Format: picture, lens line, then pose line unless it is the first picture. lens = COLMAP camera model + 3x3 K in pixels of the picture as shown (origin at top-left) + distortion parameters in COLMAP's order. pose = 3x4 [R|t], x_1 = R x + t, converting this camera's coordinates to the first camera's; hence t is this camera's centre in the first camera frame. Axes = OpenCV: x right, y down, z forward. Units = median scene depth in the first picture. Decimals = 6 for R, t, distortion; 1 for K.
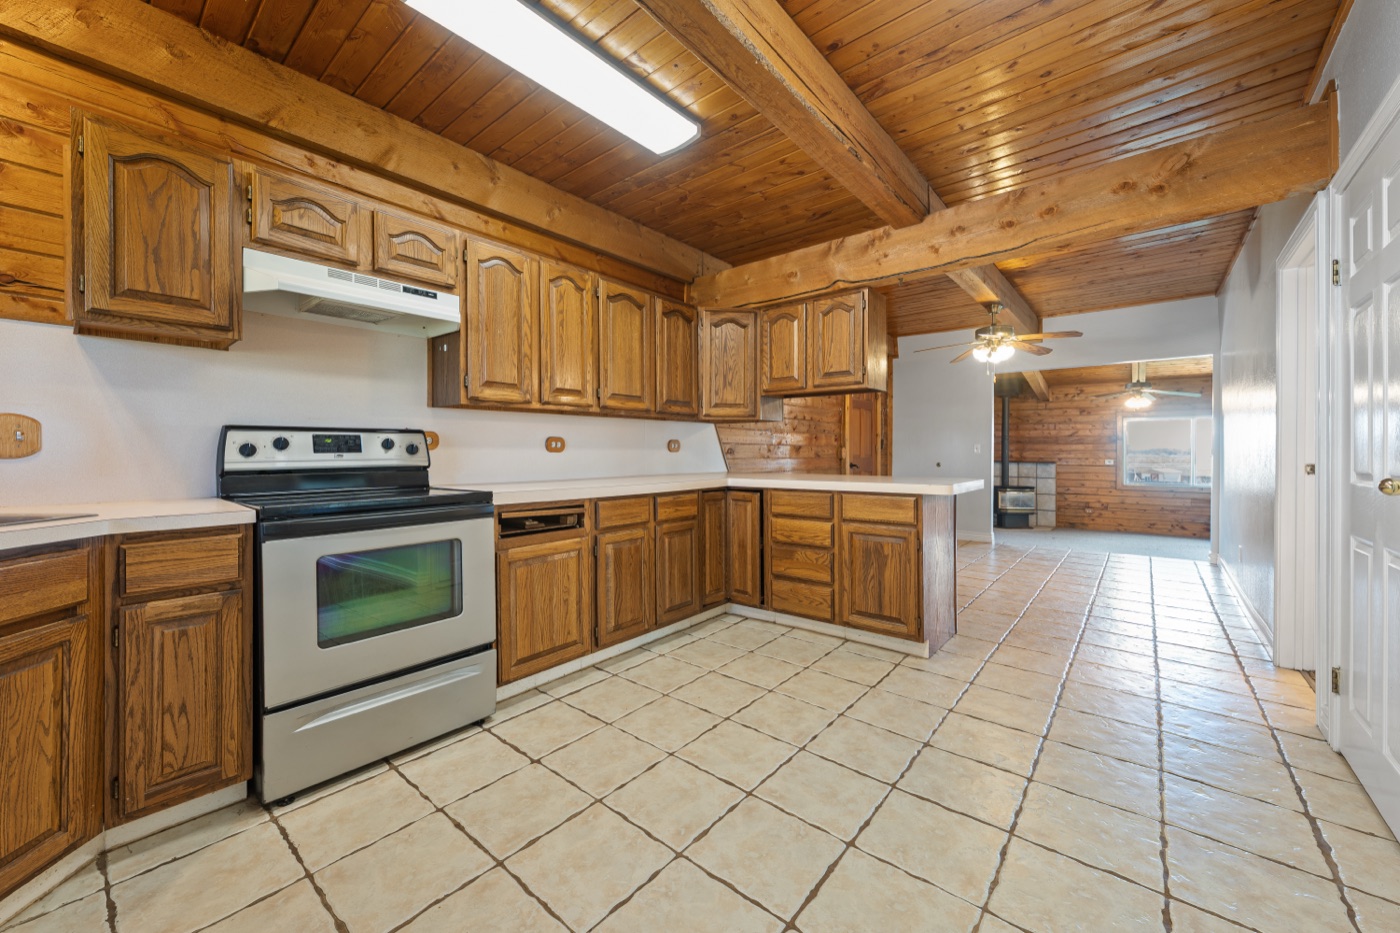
lens RADIAL K [[534.8, 0, 701.0], [0, 534.8, 455.9], [0, 0, 1]] dist [-0.001414, -0.000793]
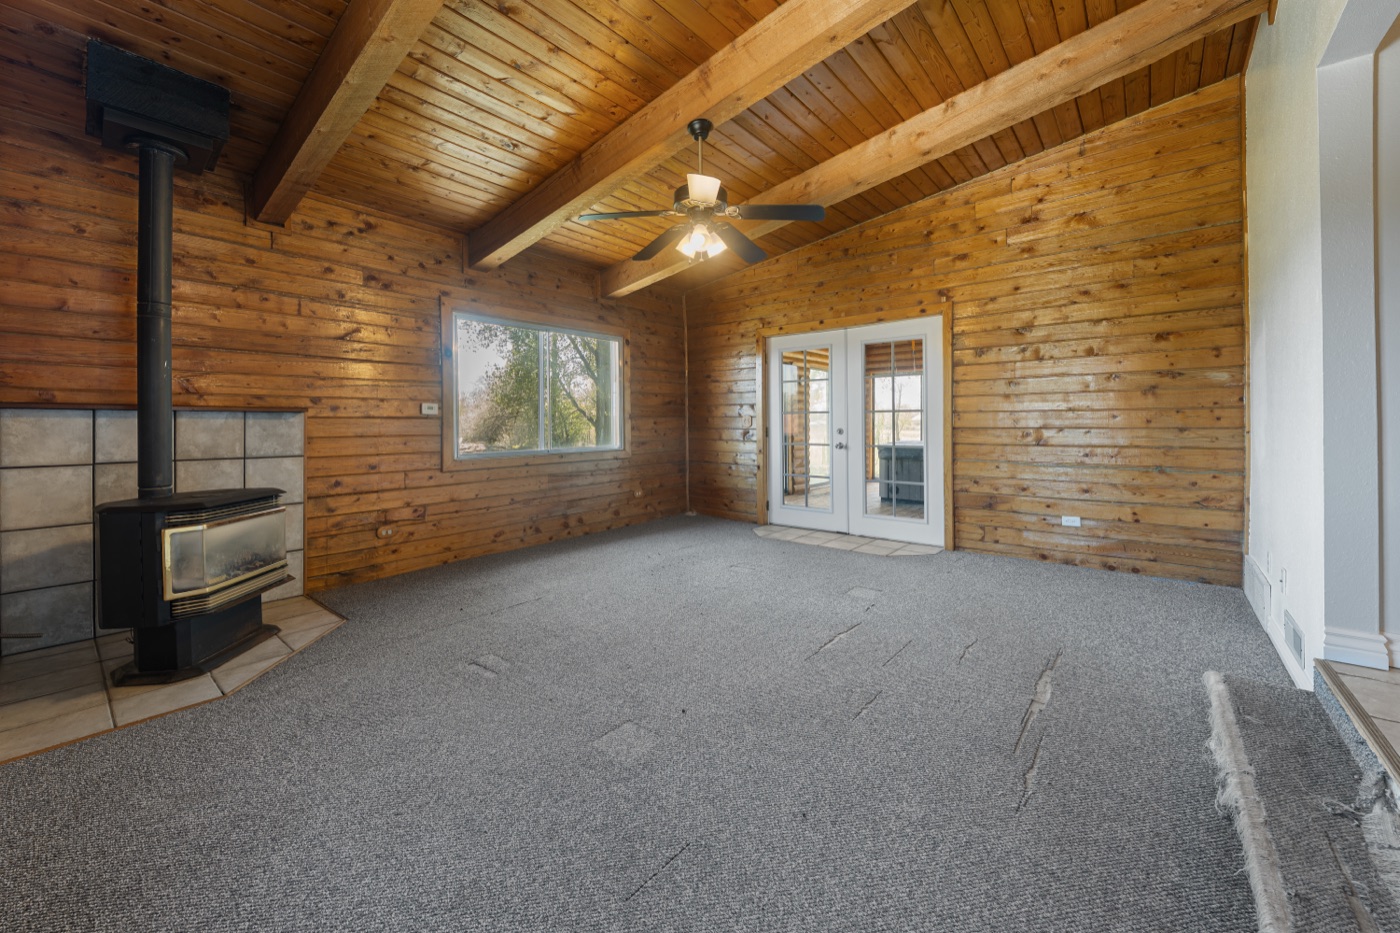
lens RADIAL K [[534.8, 0, 698.0], [0, 534.8, 418.8], [0, 0, 1]] dist [-0.001414, -0.000793]
pose [[0.020297, -0.001554, 0.999793, 1.314513], [0.011321, 0.999935, 0.001325, 0.083499], [-0.999730, 0.011291, 0.020313, 3.012502]]
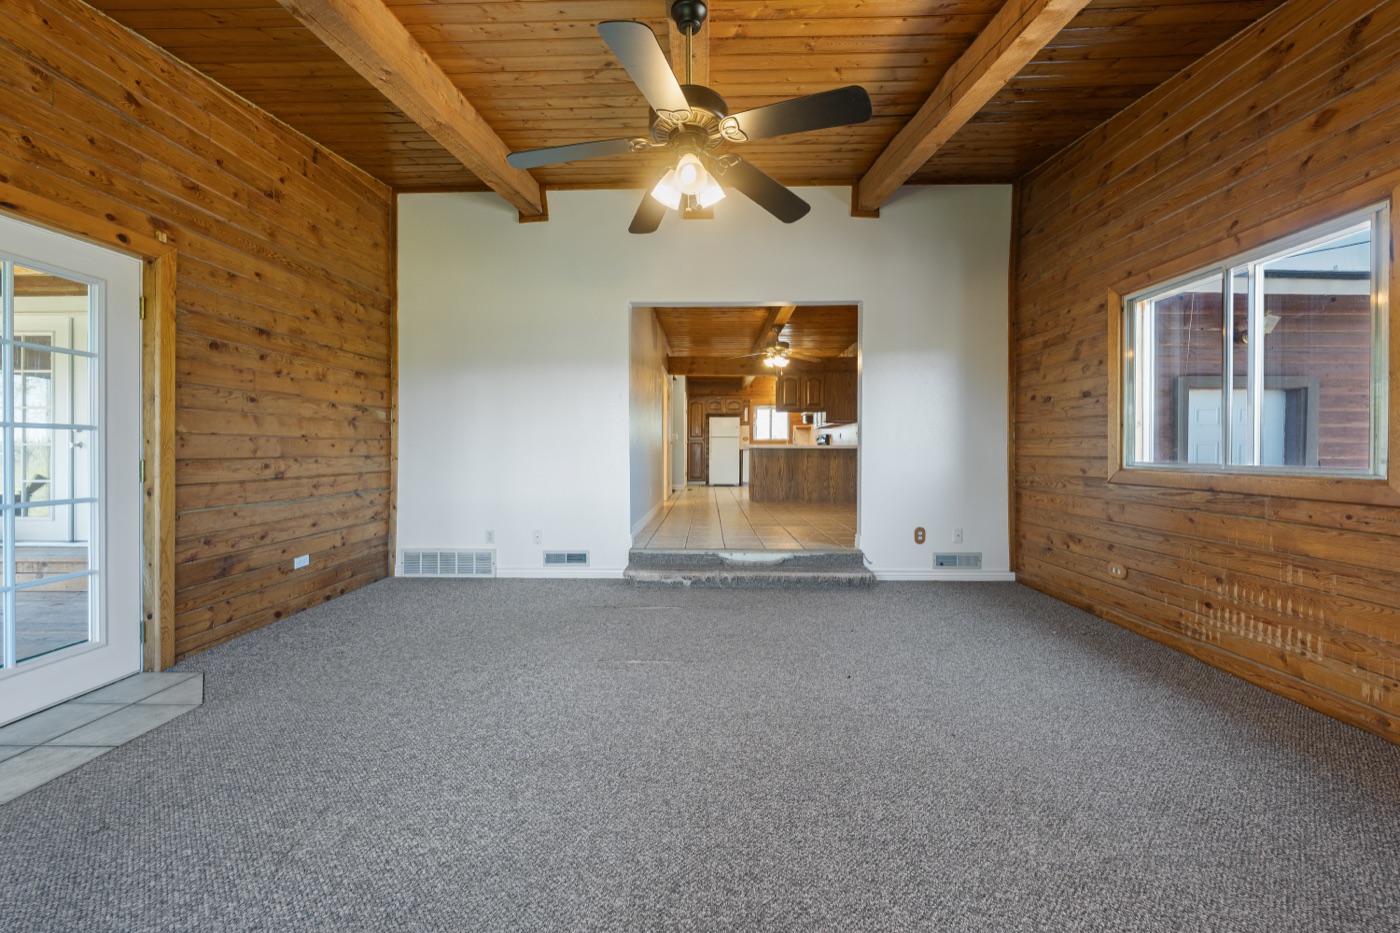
lens RADIAL K [[495.2, 0, 694.4], [0, 495.2, 453.0], [0, 0, 1]] dist [-0.000817, -0.000382]
pose [[-0.797096, -0.004765, -0.603834, 2.770347], [-0.010435, 0.999928, 0.005885, 0.094511], [0.603762, 0.010992, -0.797089, 3.566009]]
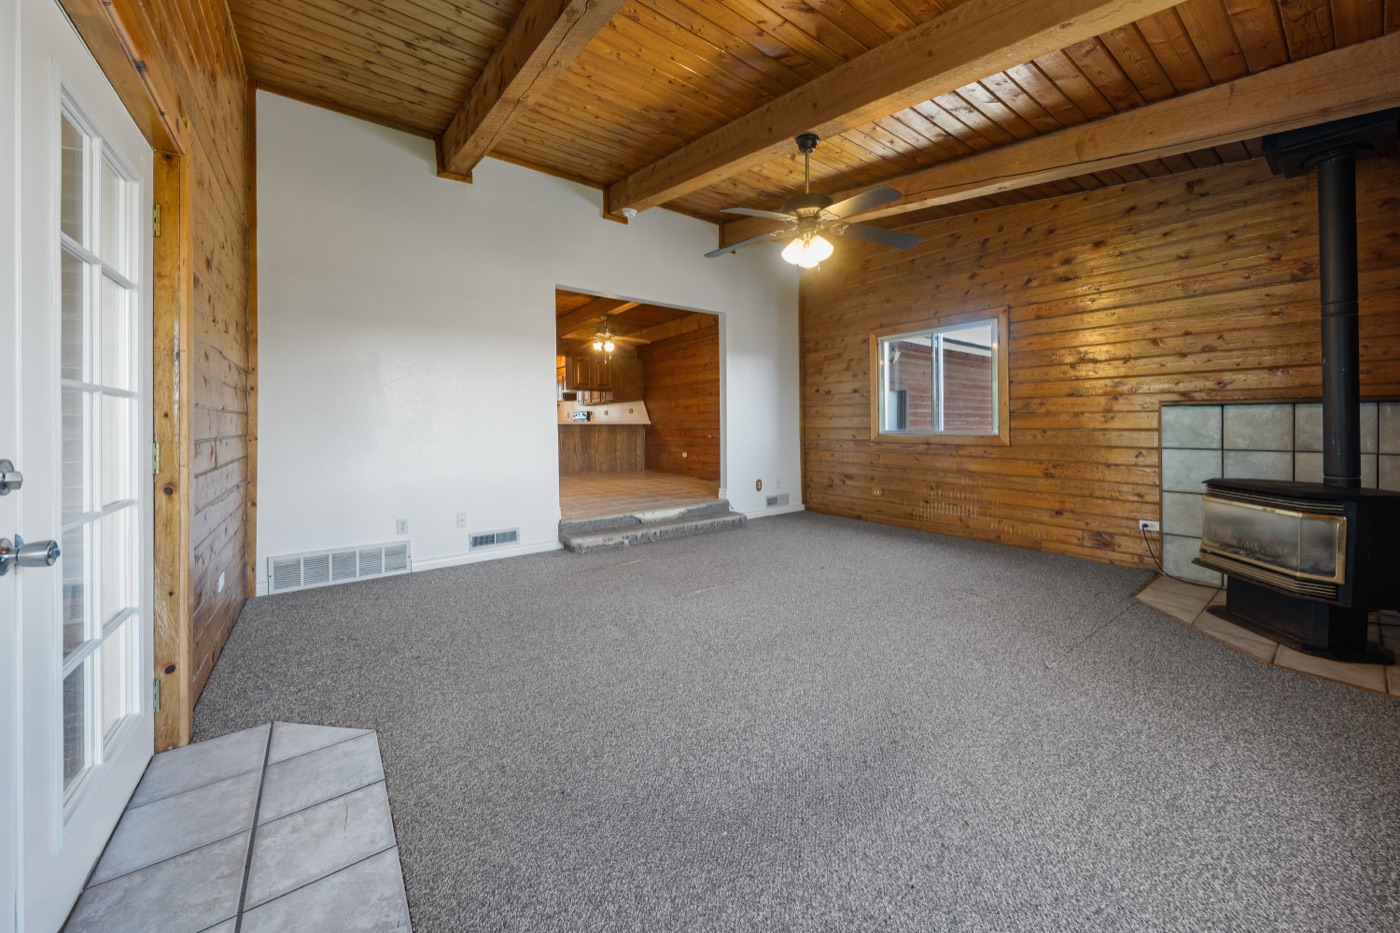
lens RADIAL K [[495.2, 0, 687.7], [0, 495.2, 425.6], [0, 0, 1]] dist [-0.000817, -0.000382]
pose [[-0.263953, -0.006355, -0.964515, 3.483474], [-0.001276, 0.999980, -0.006240, 0.105731], [0.964535, -0.000416, -0.263955, 3.014295]]
